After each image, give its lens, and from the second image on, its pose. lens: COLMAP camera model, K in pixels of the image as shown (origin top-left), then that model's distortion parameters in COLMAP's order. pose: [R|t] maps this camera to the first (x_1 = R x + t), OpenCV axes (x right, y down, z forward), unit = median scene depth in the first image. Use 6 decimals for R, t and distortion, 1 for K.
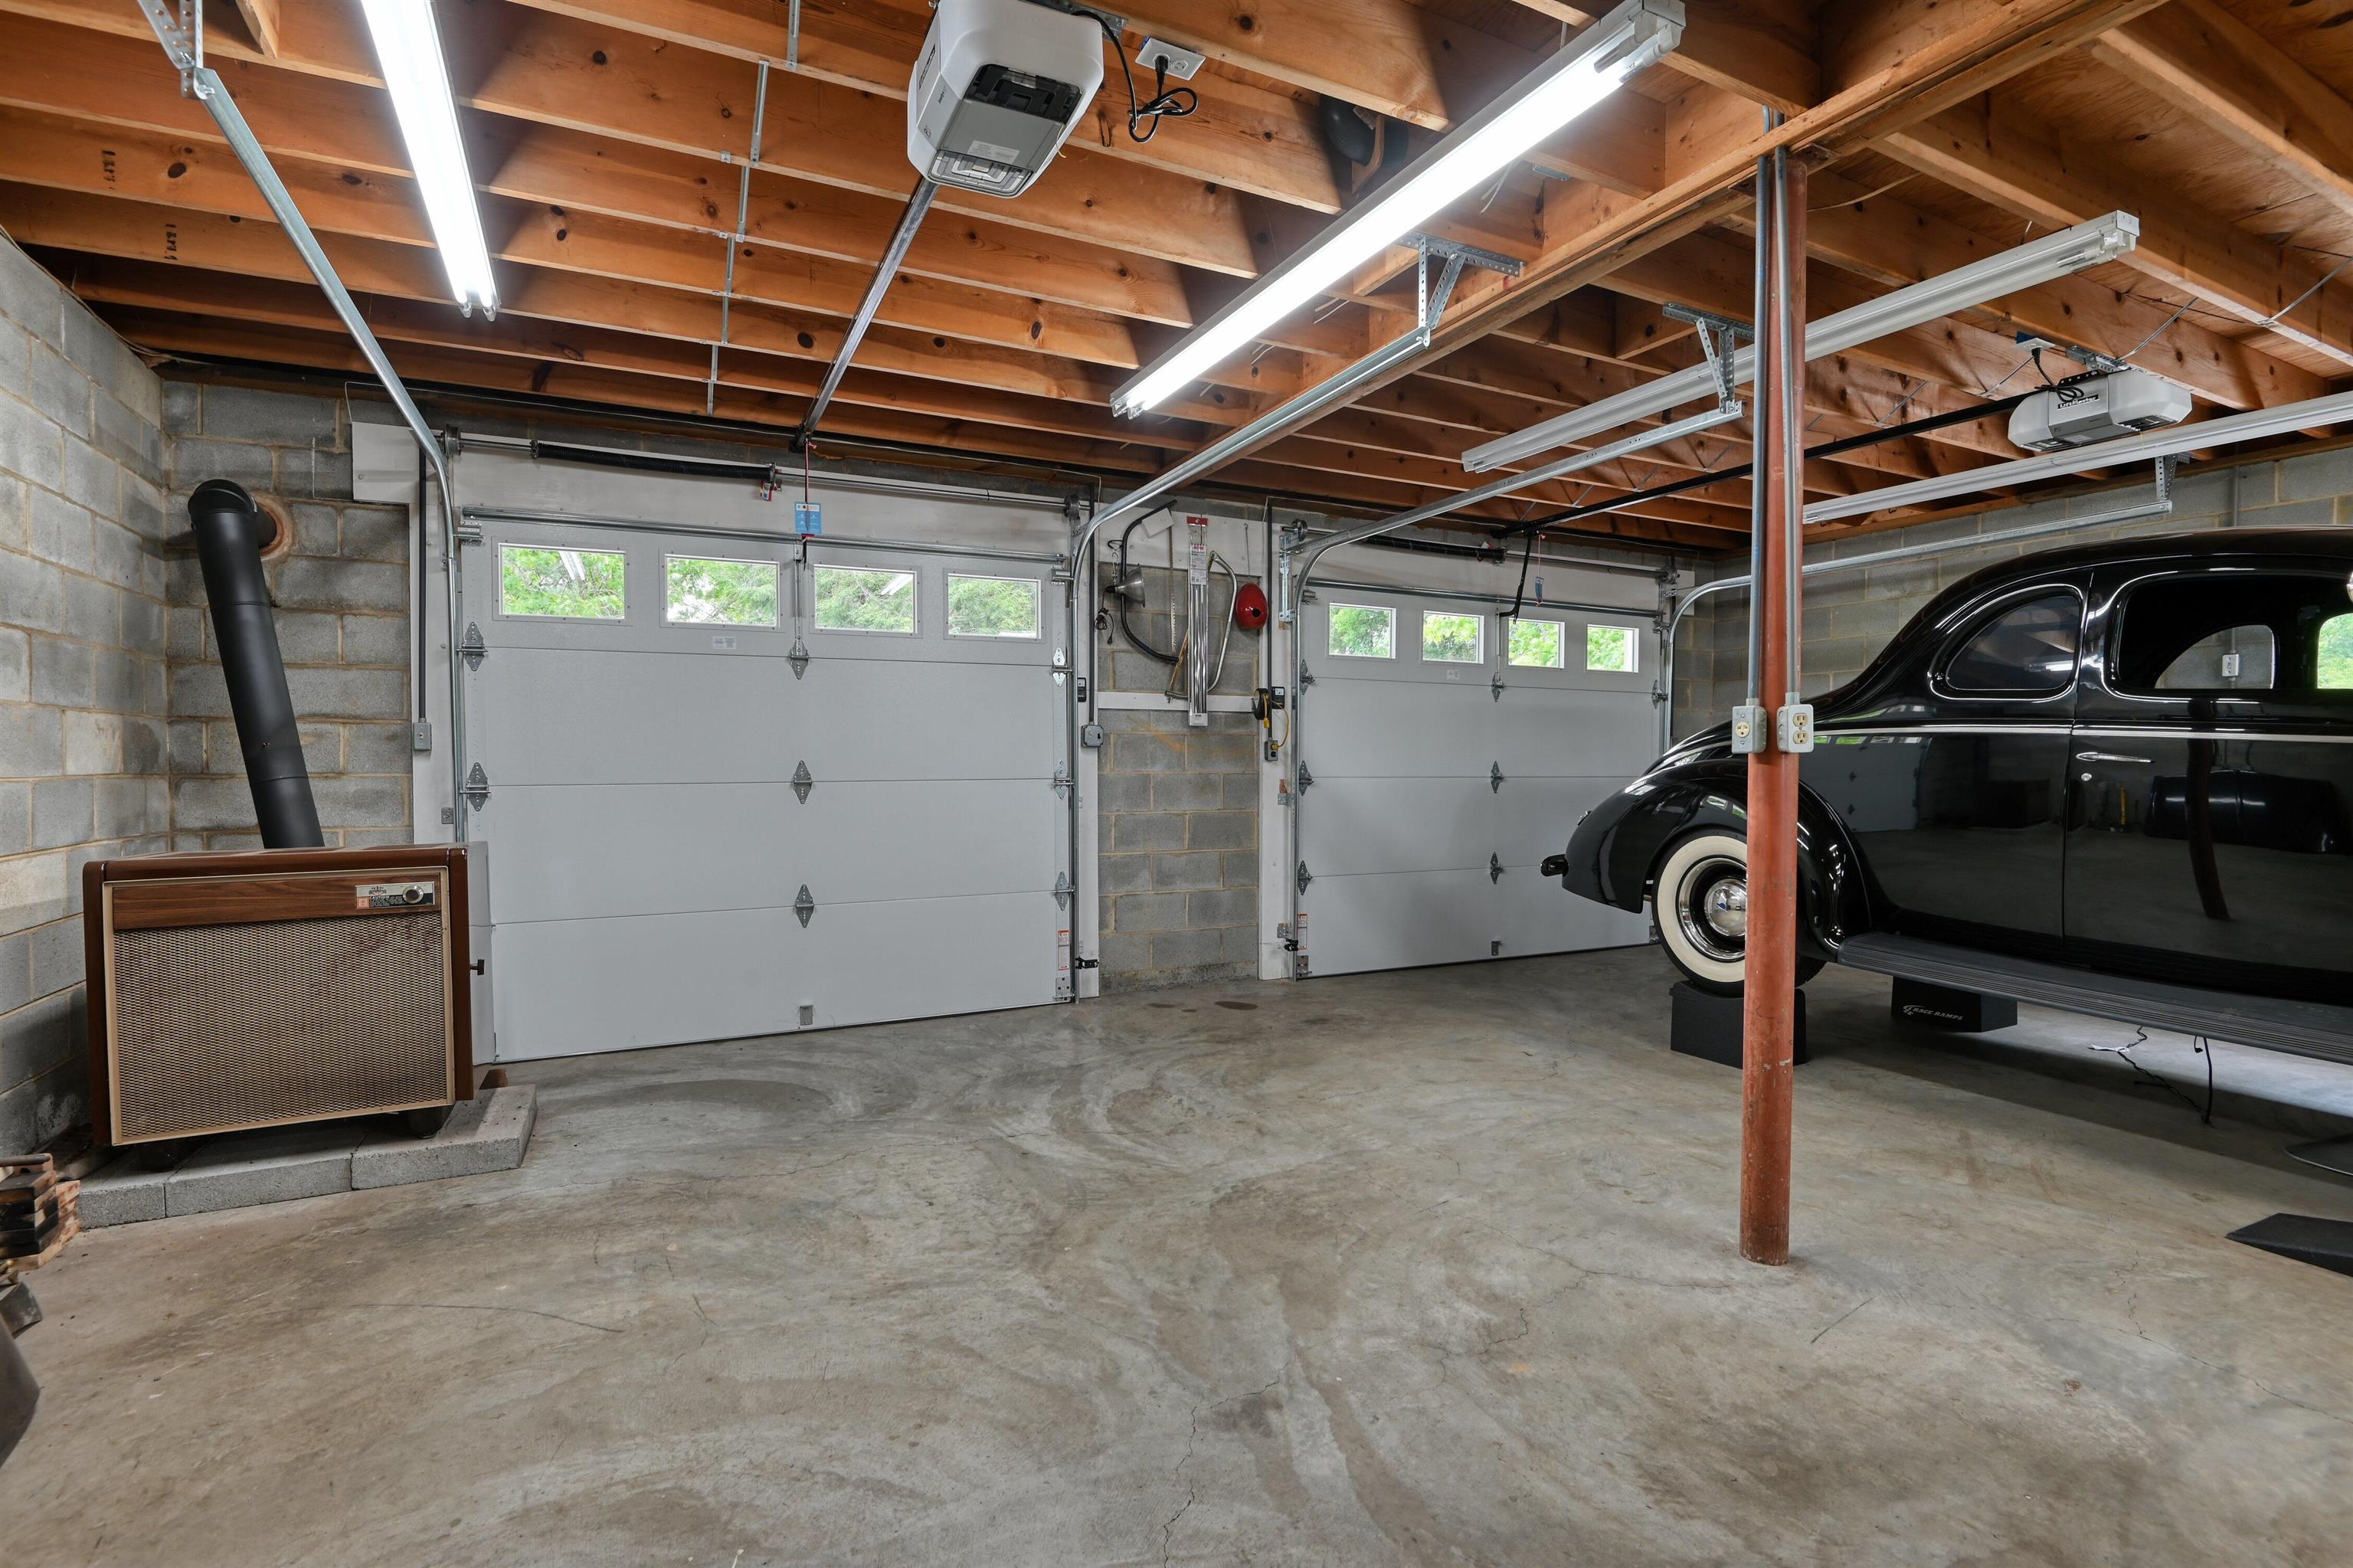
lens RADIAL K [[1073.5, 0, 1174.5], [0, 1073.5, 776.9], [0, 0, 1]] dist [-0.019662, -0.000638]
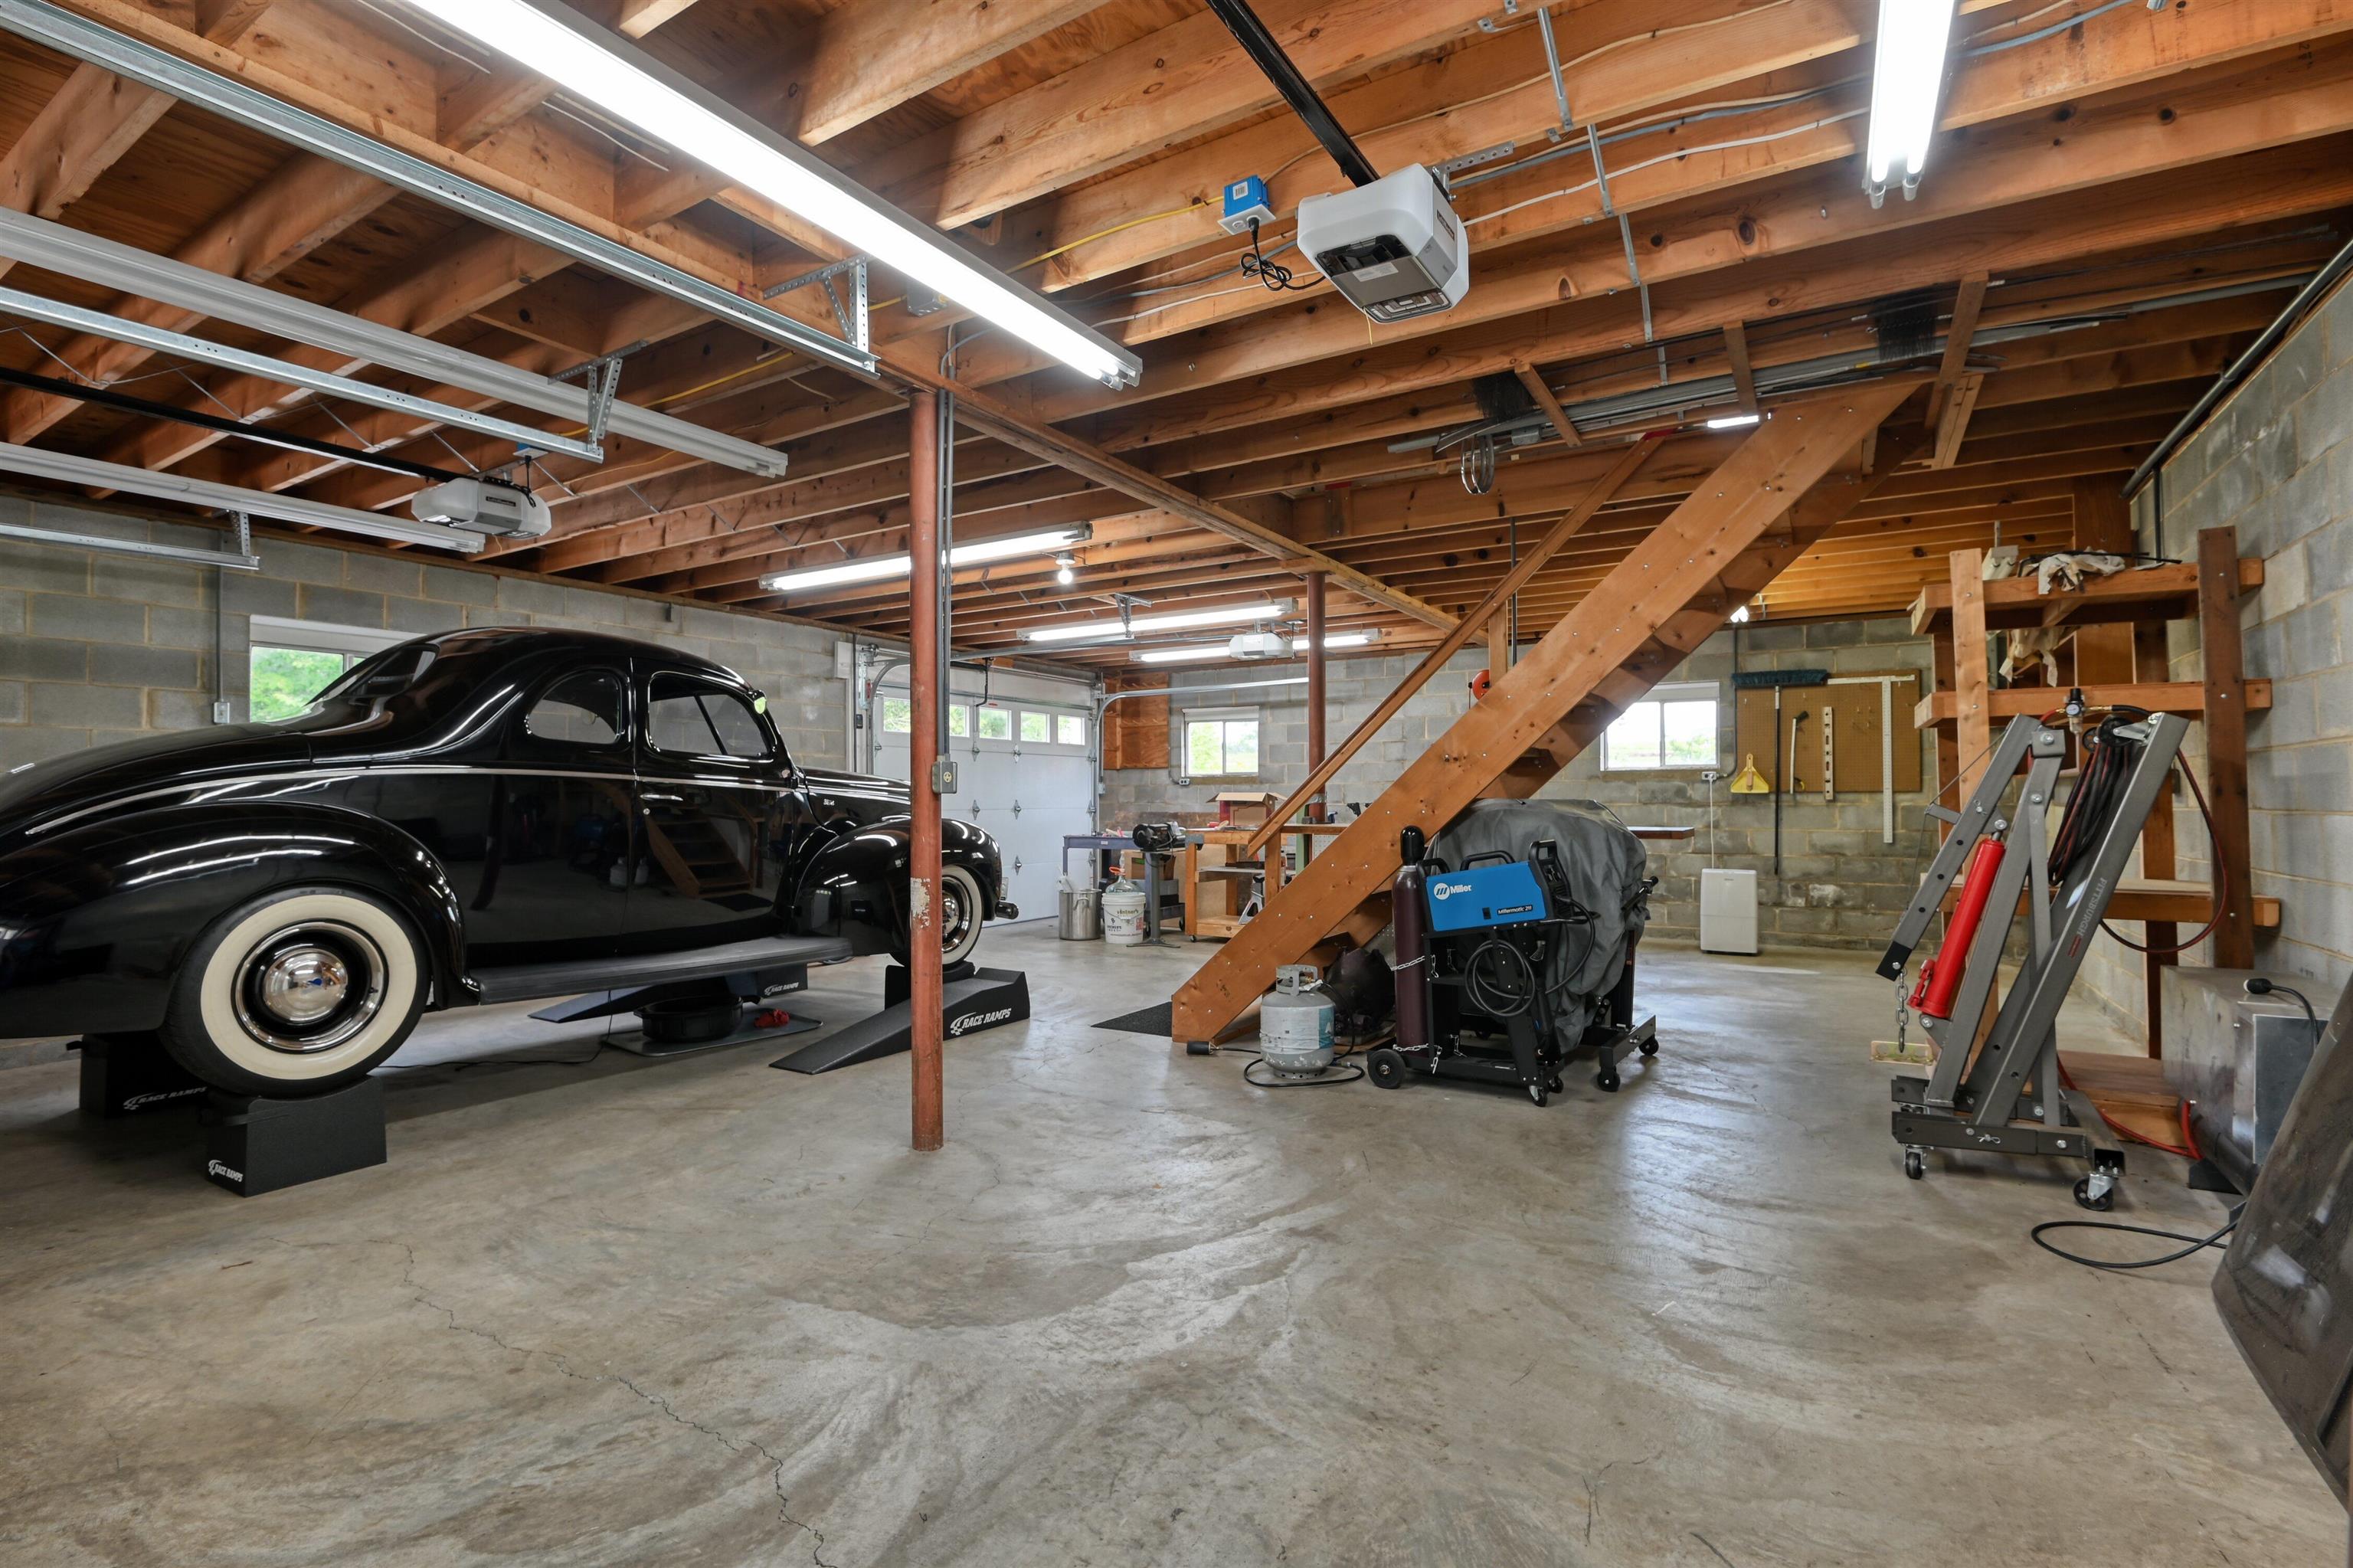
lens RADIAL K [[1073.5, 0, 1160.7], [0, 1073.5, 789.9], [0, 0, 1]] dist [-0.019662, -0.000638]
pose [[-0.513918, 0.007792, 0.857804, -0.627273], [0.017485, 0.999846, 0.001393, -0.016718], [-0.857661, 0.015714, -0.513975, 1.095307]]
